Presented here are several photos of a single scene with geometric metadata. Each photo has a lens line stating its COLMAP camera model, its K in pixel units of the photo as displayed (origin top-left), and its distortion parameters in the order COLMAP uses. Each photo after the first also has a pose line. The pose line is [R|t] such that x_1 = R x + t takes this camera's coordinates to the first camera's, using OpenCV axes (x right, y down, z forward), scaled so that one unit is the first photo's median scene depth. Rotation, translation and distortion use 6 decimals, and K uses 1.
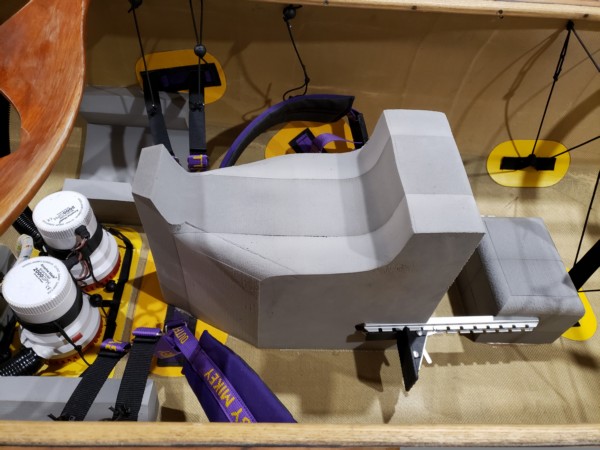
lens RADIAL K [[453.9, 0, 300.7], [0, 453.9, 225.3], [0, 0, 1]] dist [-0.004864, -0.002549]
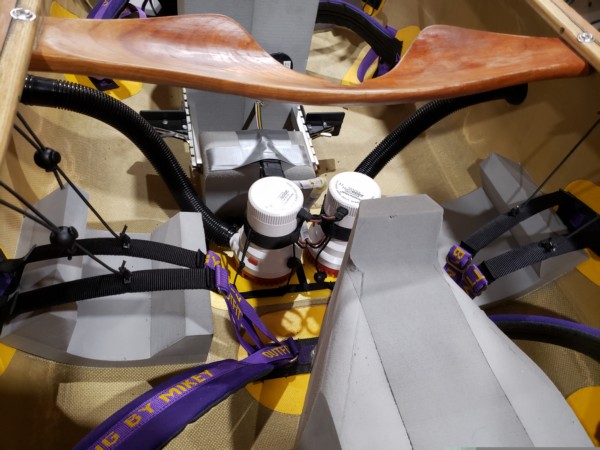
lens RADIAL K [[453.9, 0, 300.3], [0, 453.9, 224.3], [0, 0, 1]] dist [-0.004864, -0.002549]
pose [[0.202699, 0.677713, -0.706837, 0.178846], [-0.837534, 0.493996, 0.233463, -0.111432], [0.507396, 0.544677, 0.667740, 0.281684]]
